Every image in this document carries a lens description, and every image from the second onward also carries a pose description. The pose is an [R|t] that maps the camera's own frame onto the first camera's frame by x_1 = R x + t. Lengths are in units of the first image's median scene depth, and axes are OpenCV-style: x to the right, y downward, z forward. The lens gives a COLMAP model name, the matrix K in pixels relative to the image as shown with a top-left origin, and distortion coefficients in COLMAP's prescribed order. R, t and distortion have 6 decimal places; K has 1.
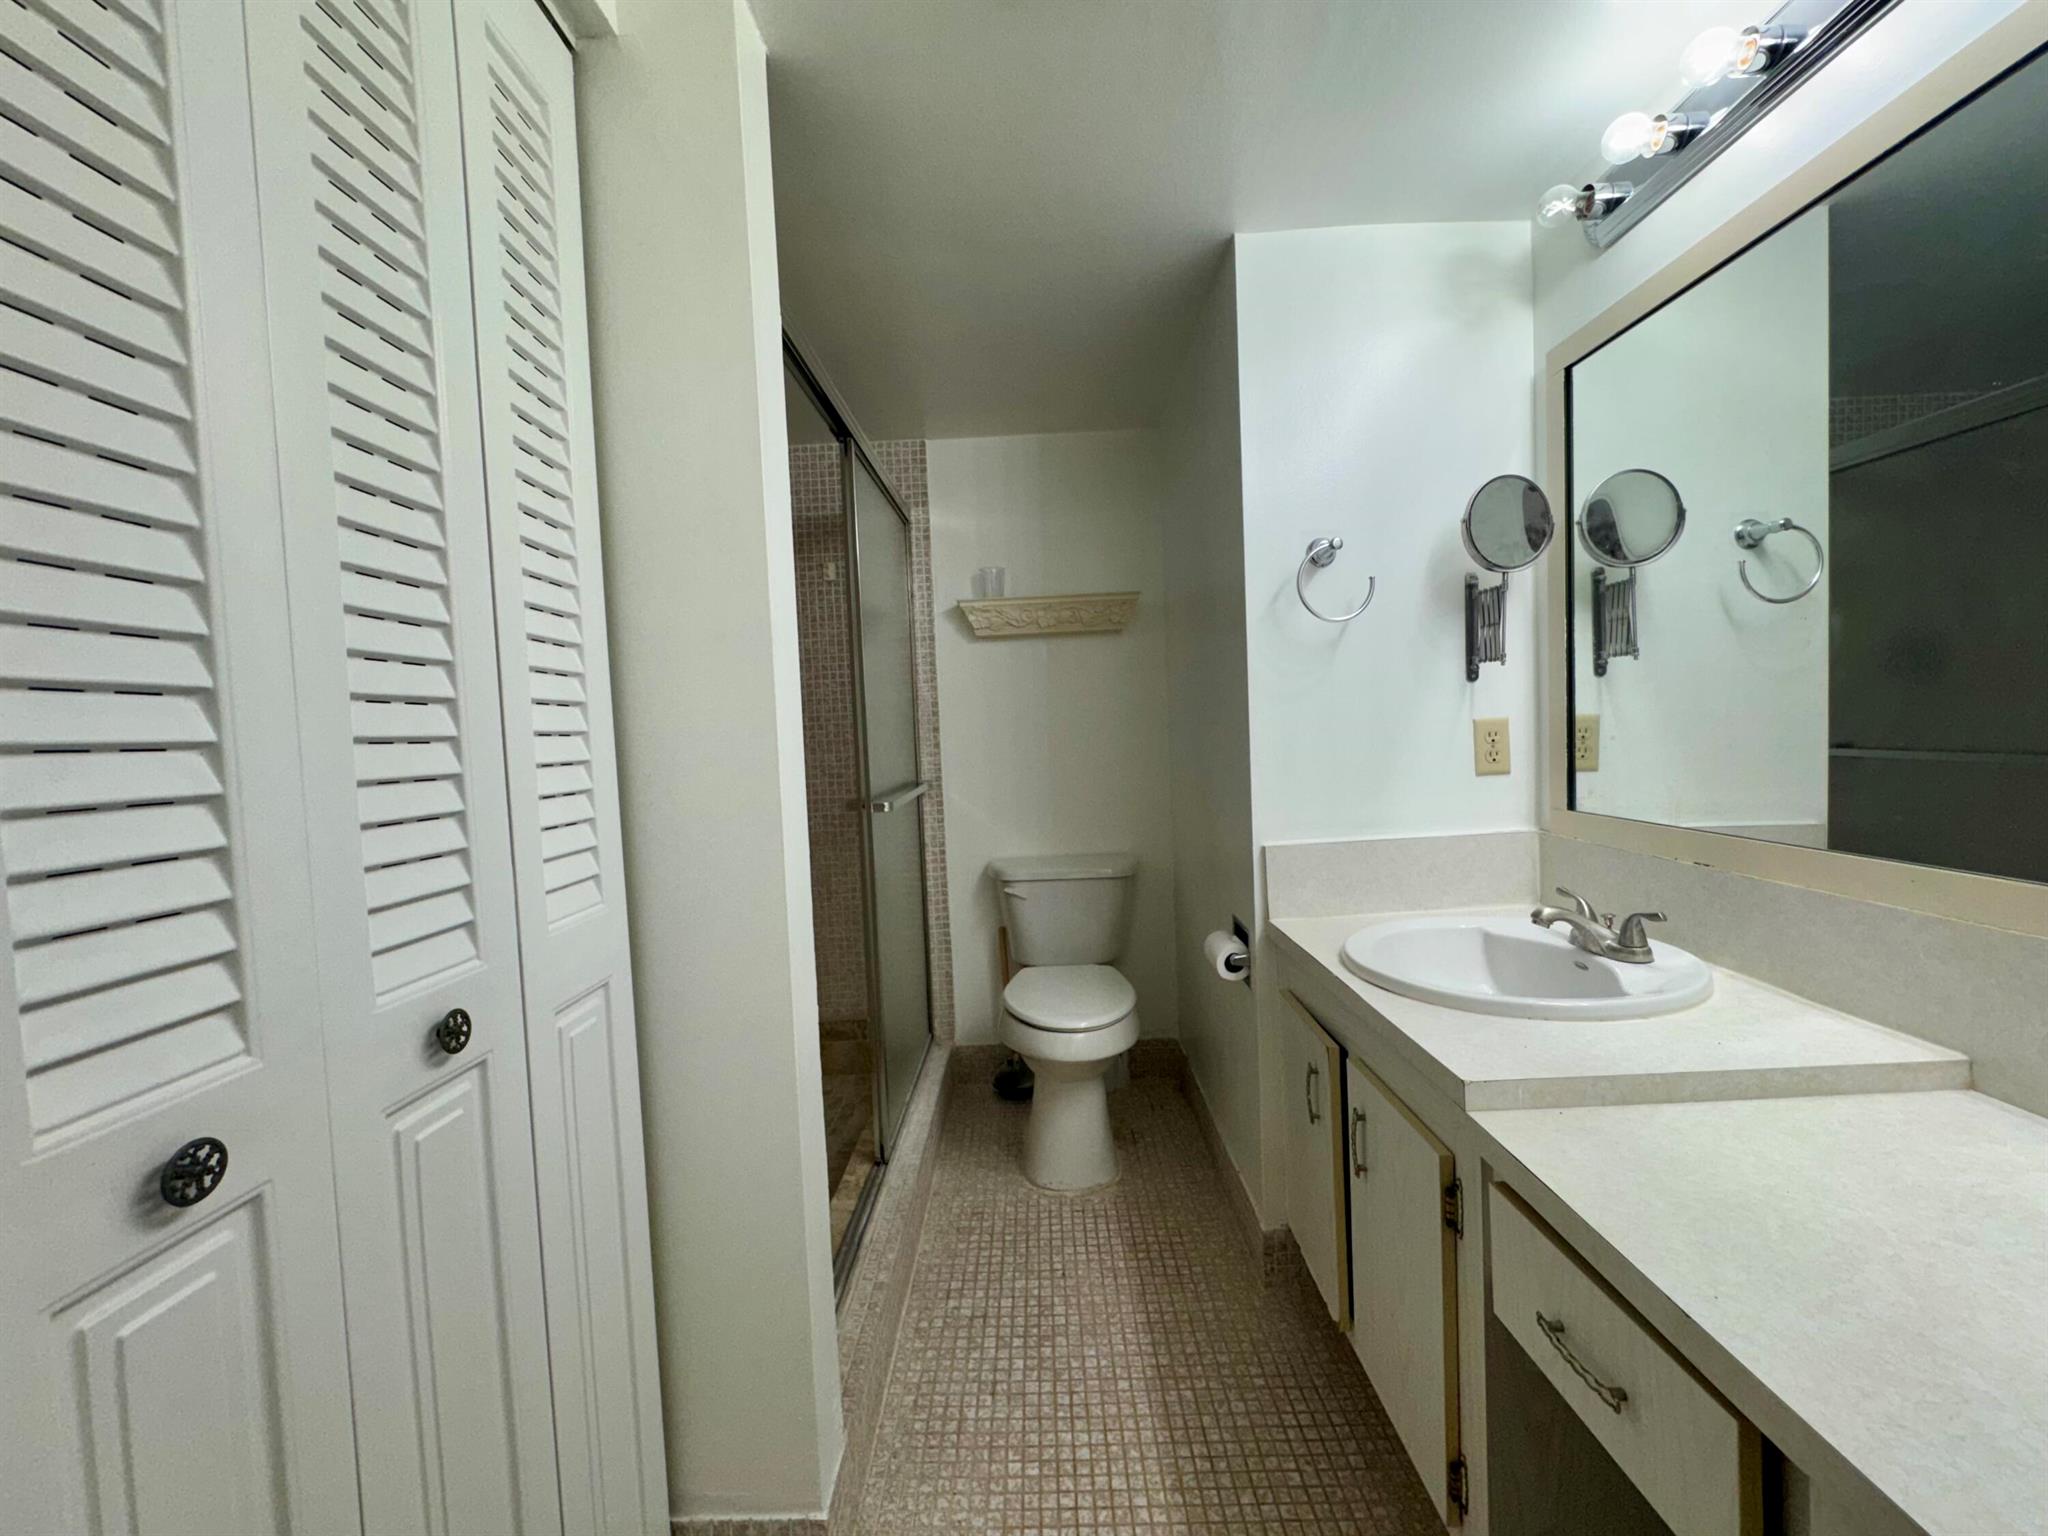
lens RADIAL K [[814.3, 0, 1025.8], [0, 814.3, 767.4], [0, 0, 1]] dist [-0.003416, 0.000100]
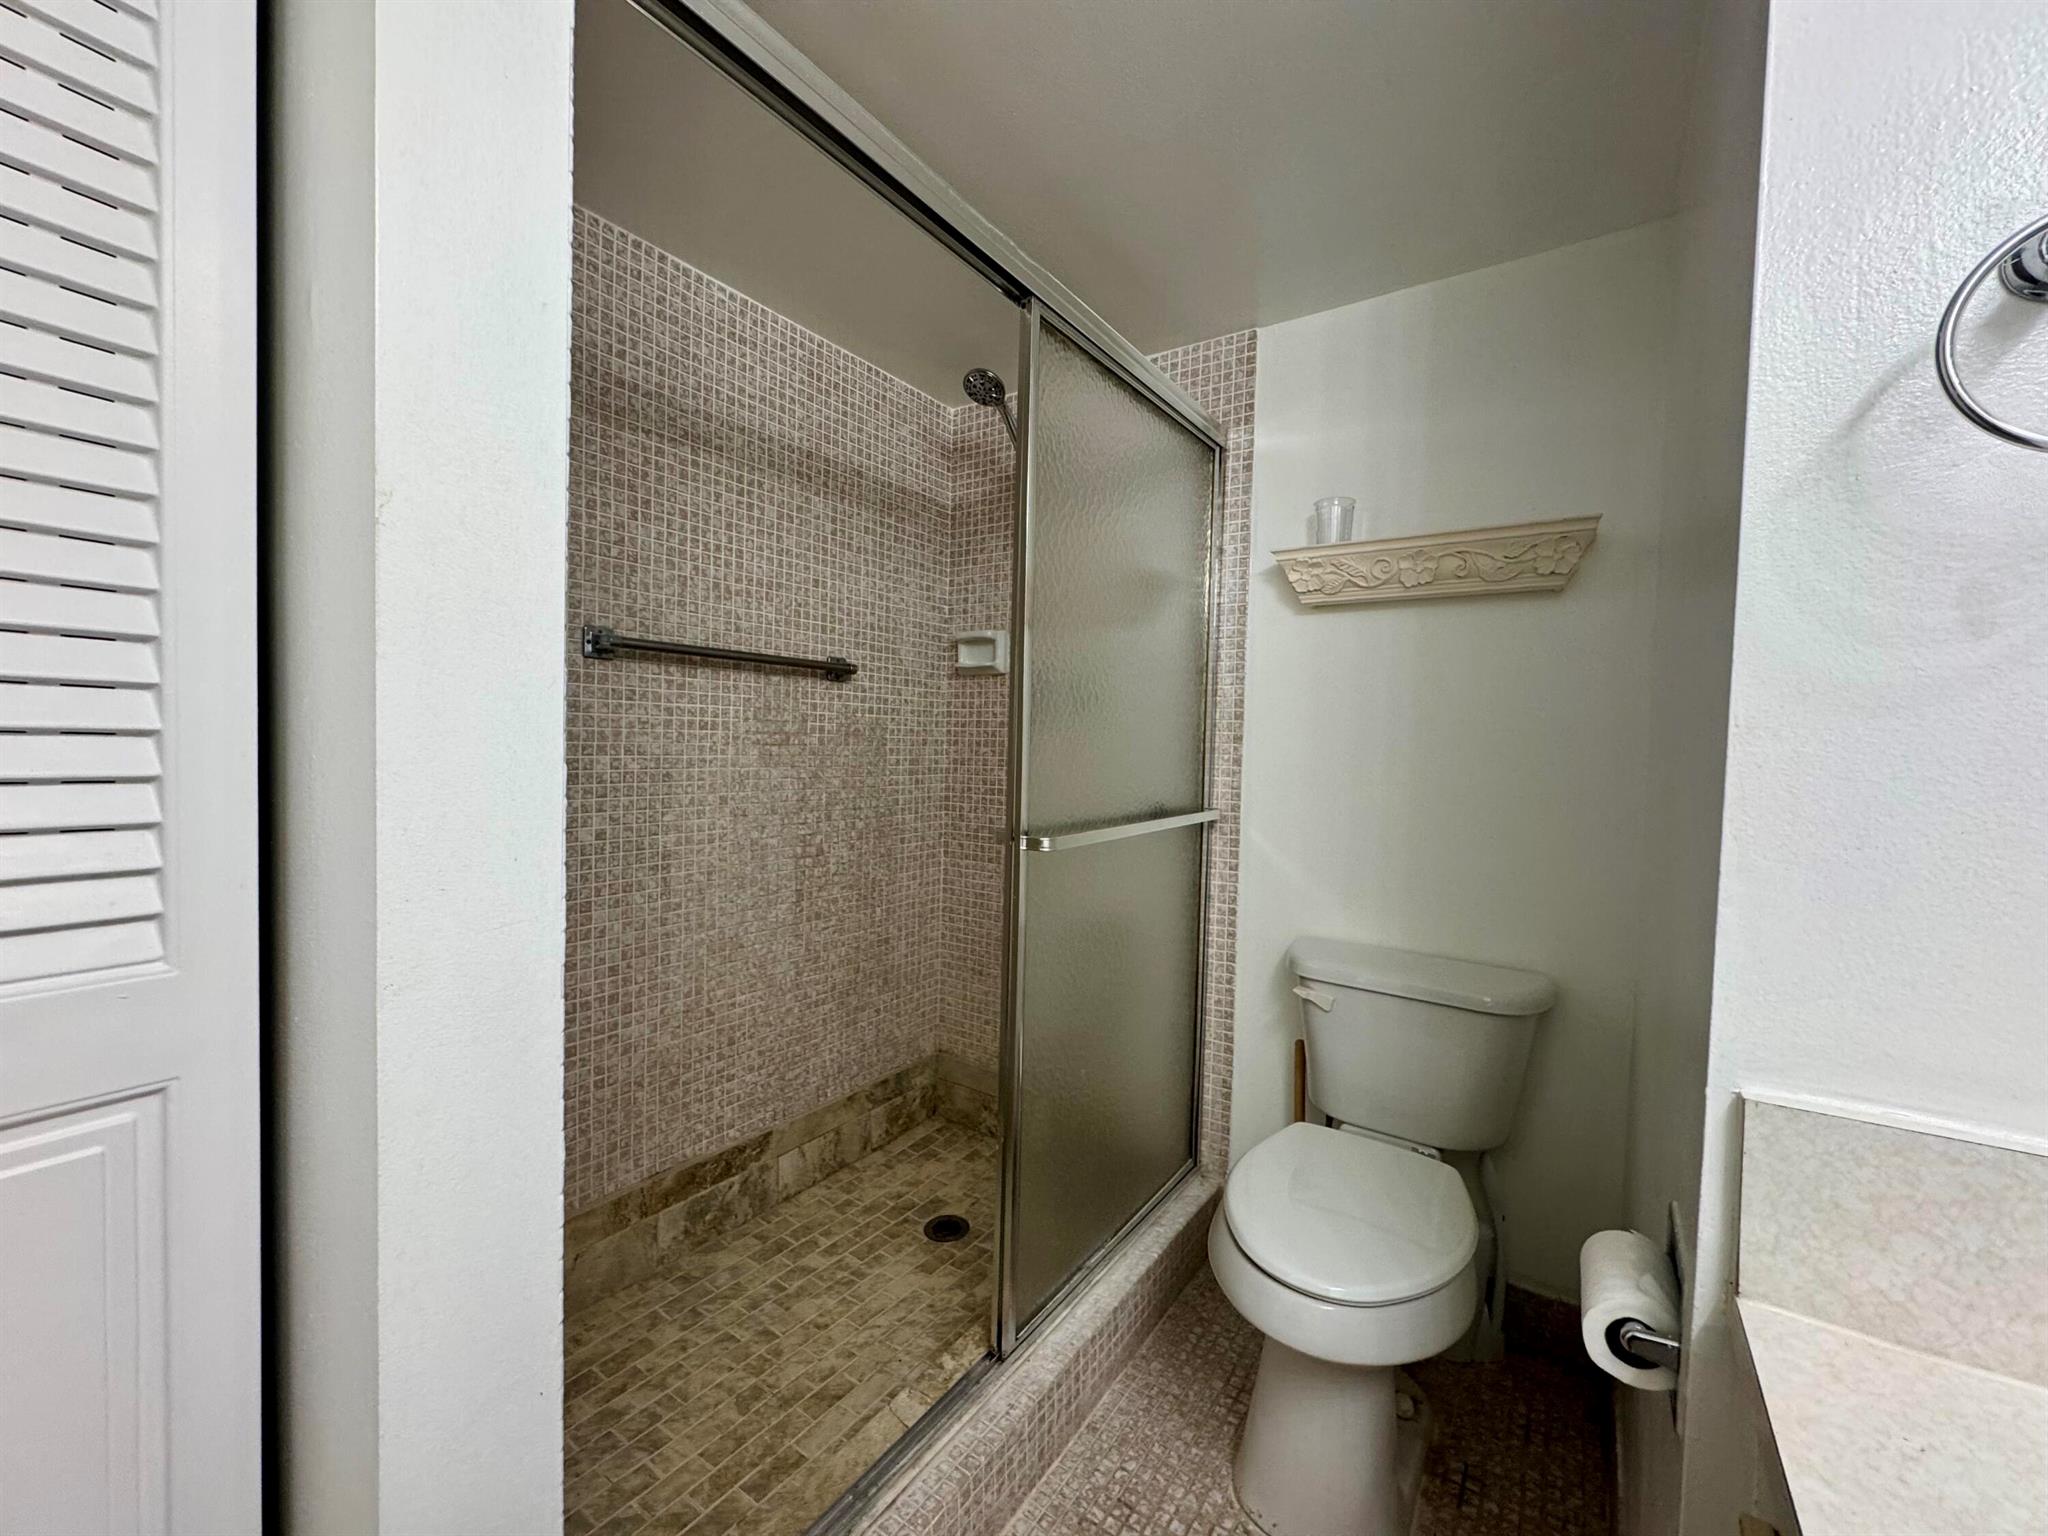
lens RADIAL K [[814.3, 0, 1025.8], [0, 814.3, 767.4], [0, 0, 1]] dist [-0.003416, 0.000100]
pose [[0.829070, 0.086594, -0.552398, 0.132079], [-0.094174, 0.995447, 0.014704, -0.014736], [0.551157, 0.039831, 0.833451, 0.313380]]
